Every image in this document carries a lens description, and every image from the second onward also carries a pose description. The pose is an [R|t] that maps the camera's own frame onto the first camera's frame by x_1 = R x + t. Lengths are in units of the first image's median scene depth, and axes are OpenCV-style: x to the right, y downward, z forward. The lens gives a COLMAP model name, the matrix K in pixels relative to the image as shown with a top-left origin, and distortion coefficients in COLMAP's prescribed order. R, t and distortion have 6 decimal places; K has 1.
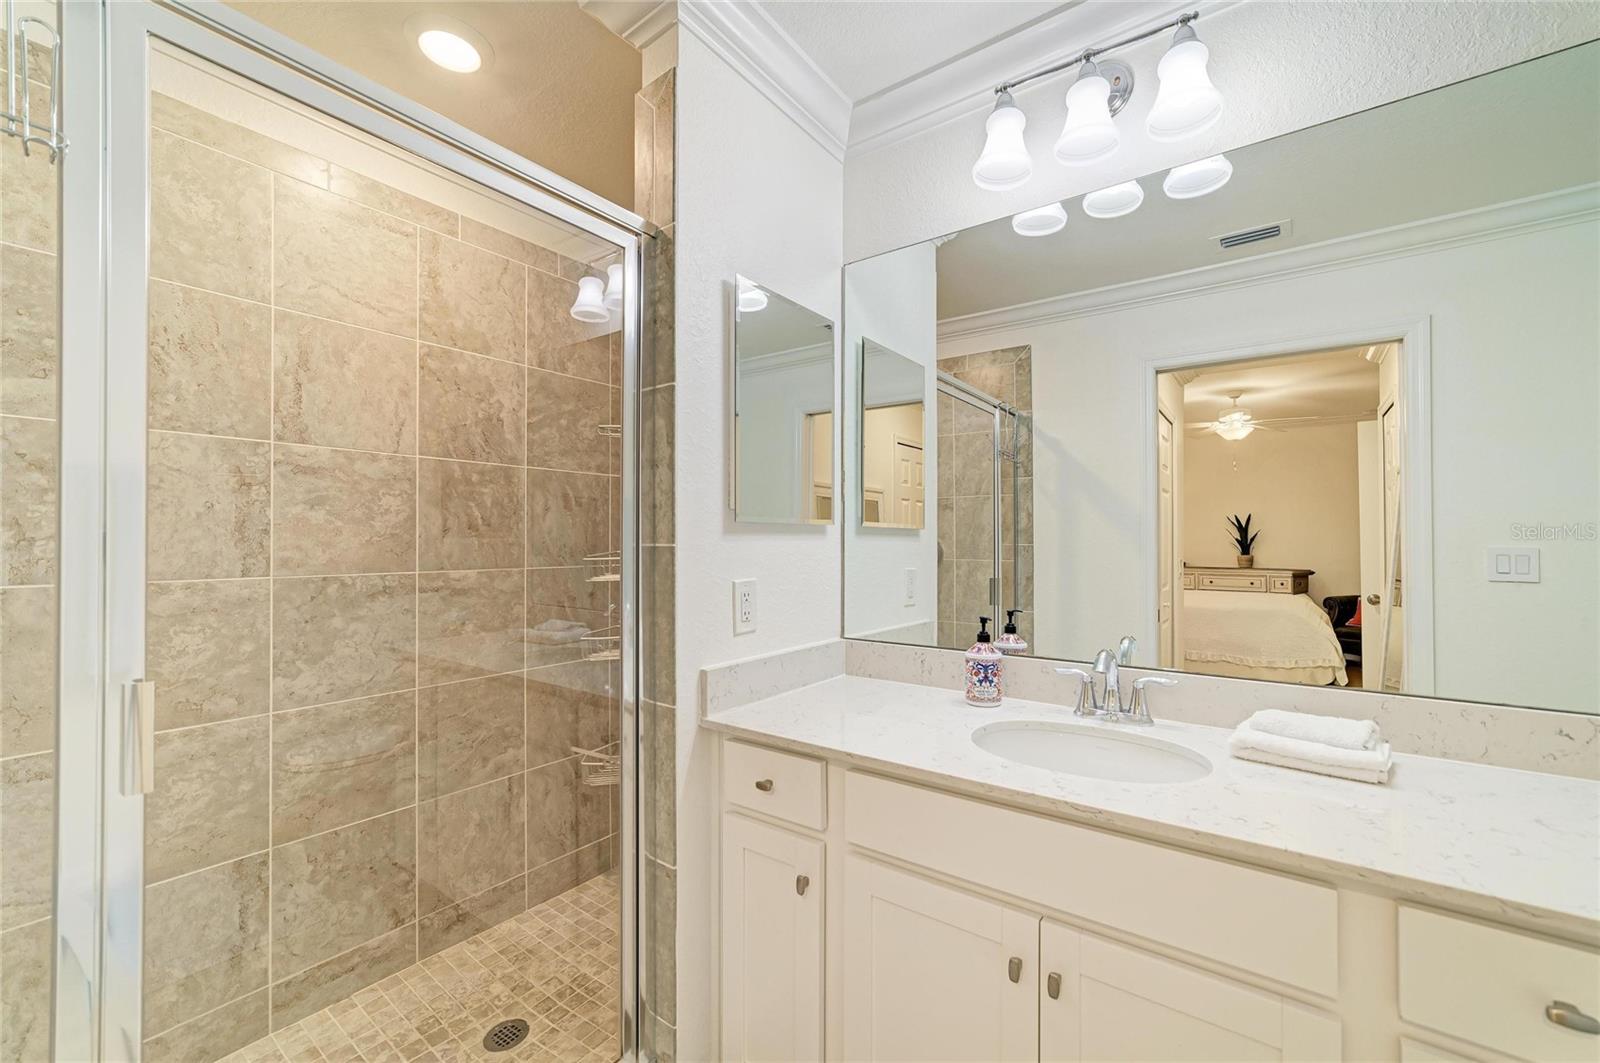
lens RADIAL K [[634.5, 0, 798.3], [0, 634.5, 541.6], [0, 0, 1]] dist [-0.014821, 0.006817]
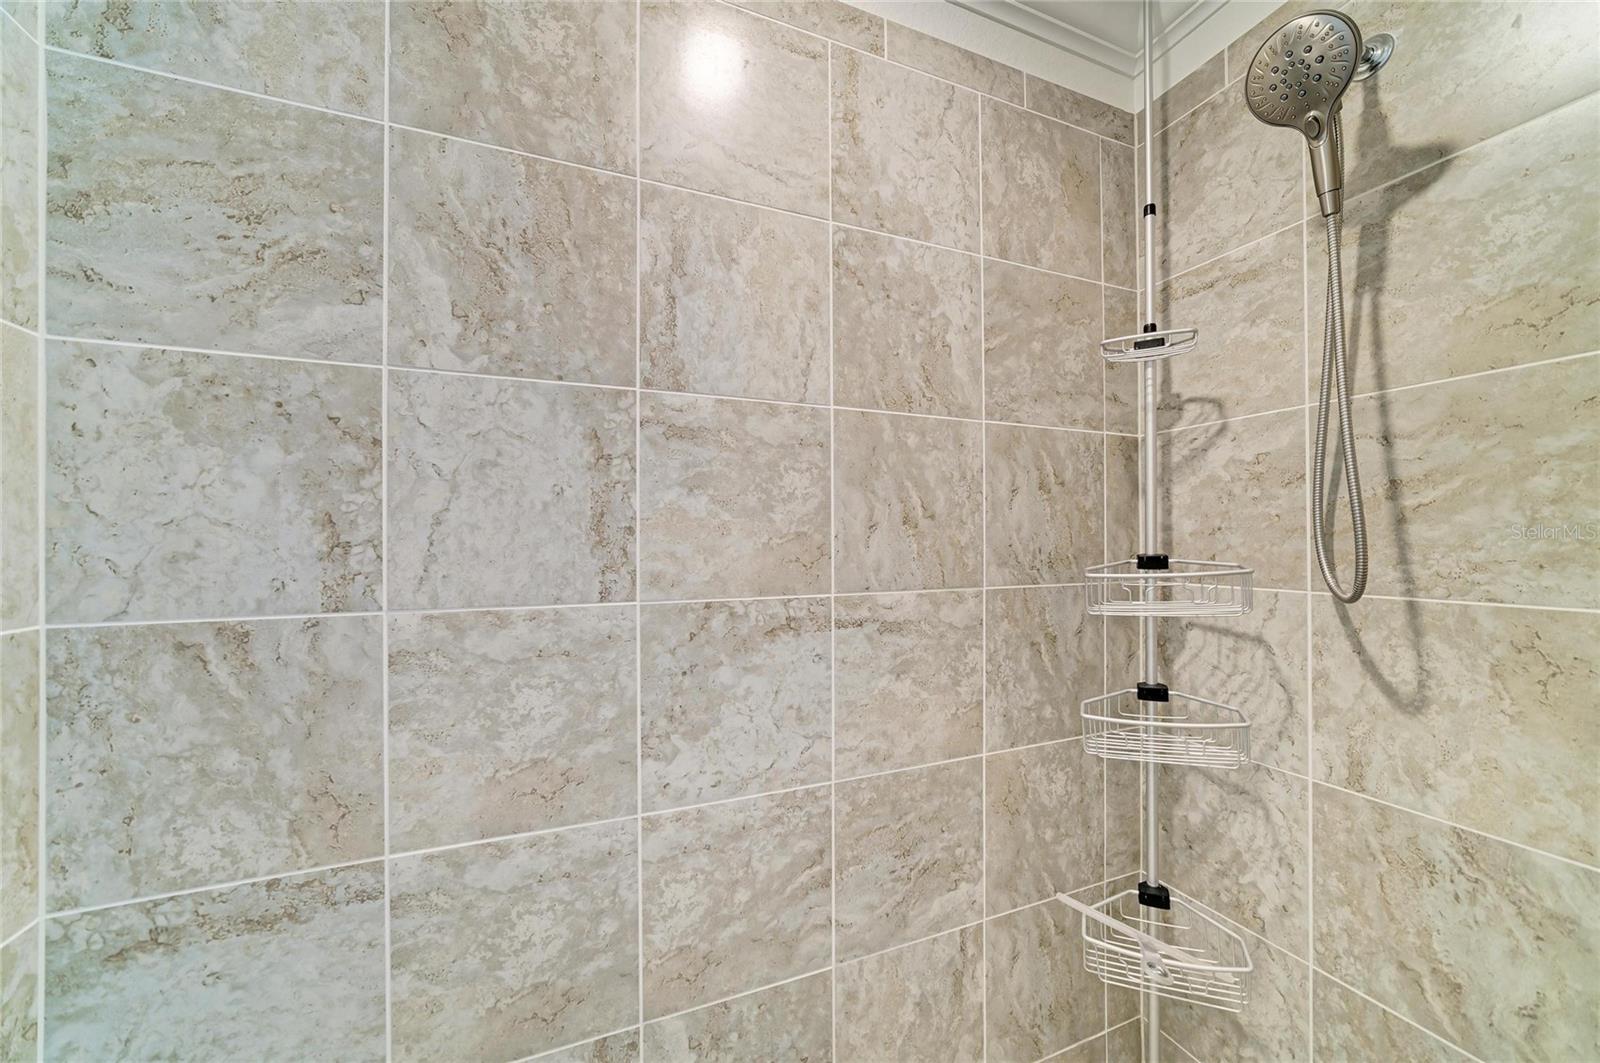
lens RADIAL K [[587.0, 0, 794.5], [0, 587.0, 538.4], [0, 0, 1]] dist [-0.016966, 0.005227]
pose [[0.840880, -0.012482, -0.541078, -0.350334], [0.006393, 0.999893, -0.013131, 0.000633], [0.541184, 0.007583, 0.840870, 0.537505]]
